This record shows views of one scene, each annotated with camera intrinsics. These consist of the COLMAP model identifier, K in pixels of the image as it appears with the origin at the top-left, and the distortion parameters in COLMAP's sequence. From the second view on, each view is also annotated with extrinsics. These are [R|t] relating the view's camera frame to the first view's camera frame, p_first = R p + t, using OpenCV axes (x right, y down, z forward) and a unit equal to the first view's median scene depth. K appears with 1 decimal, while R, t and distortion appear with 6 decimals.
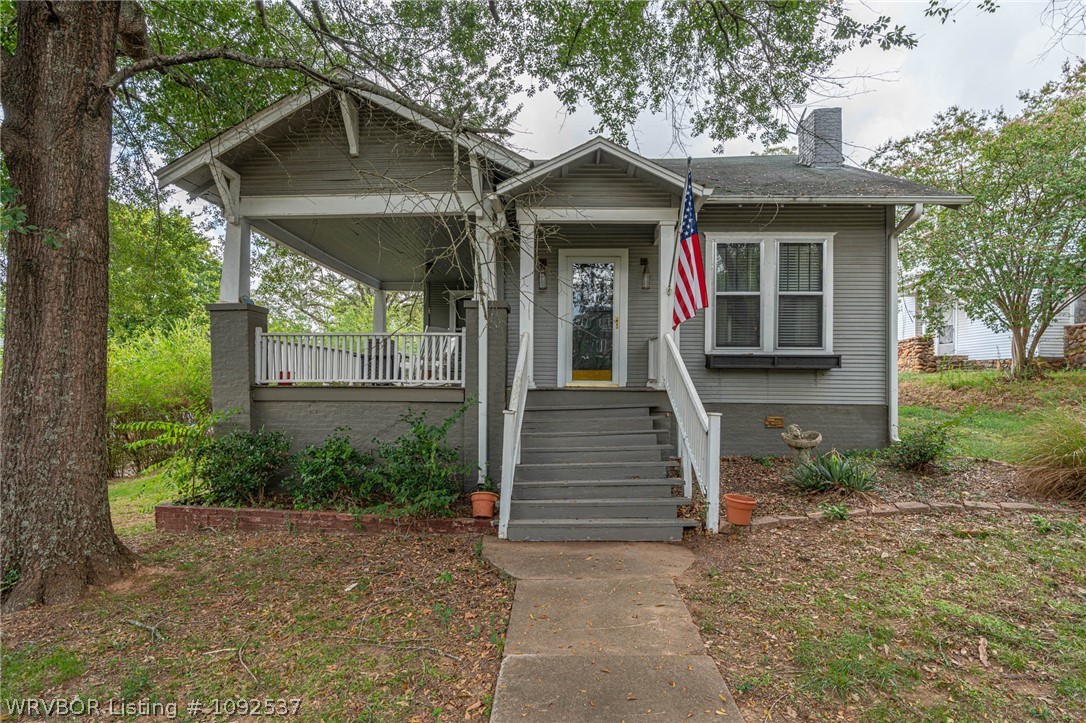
lens RADIAL K [[473.1, 0, 543.4], [0, 473.1, 375.5], [0, 0, 1]] dist [-0.003016, -0.000210]
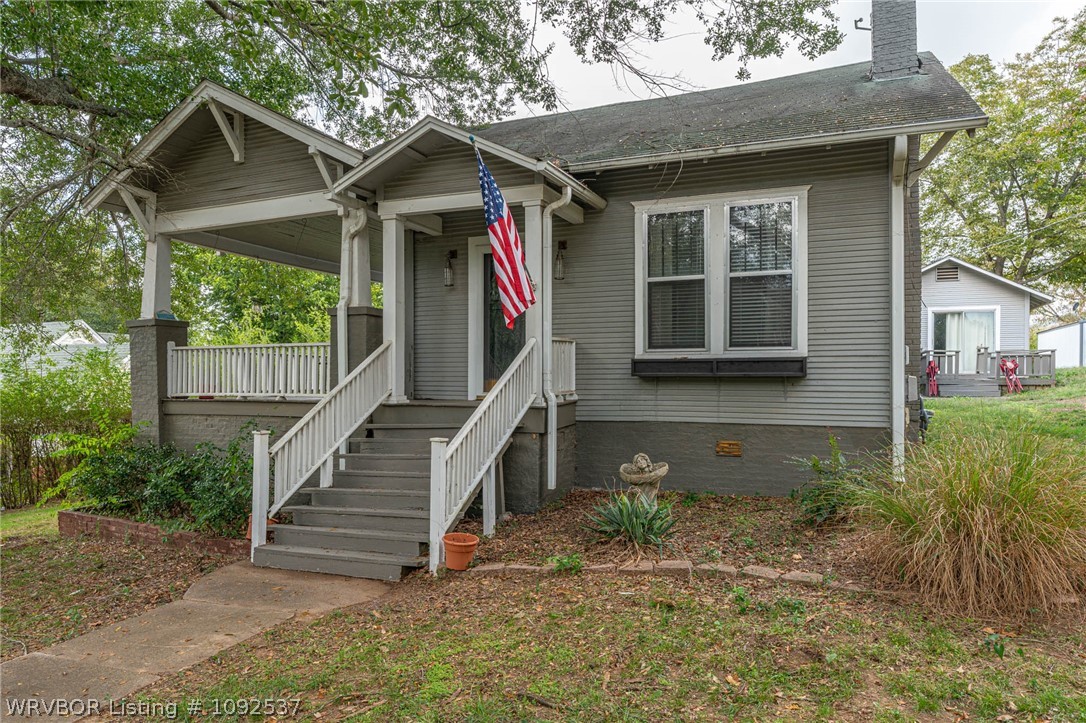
lens RADIAL K [[615.9, 0, 543.1], [0, 615.9, 373.4], [0, 0, 1]] dist [-0.000118, -0.000108]
pose [[0.951297, -0.010523, -0.308096, 0.535519], [0.010621, 0.999943, -0.001359, -0.022072], [0.308092, -0.001979, 0.951354, -0.011091]]
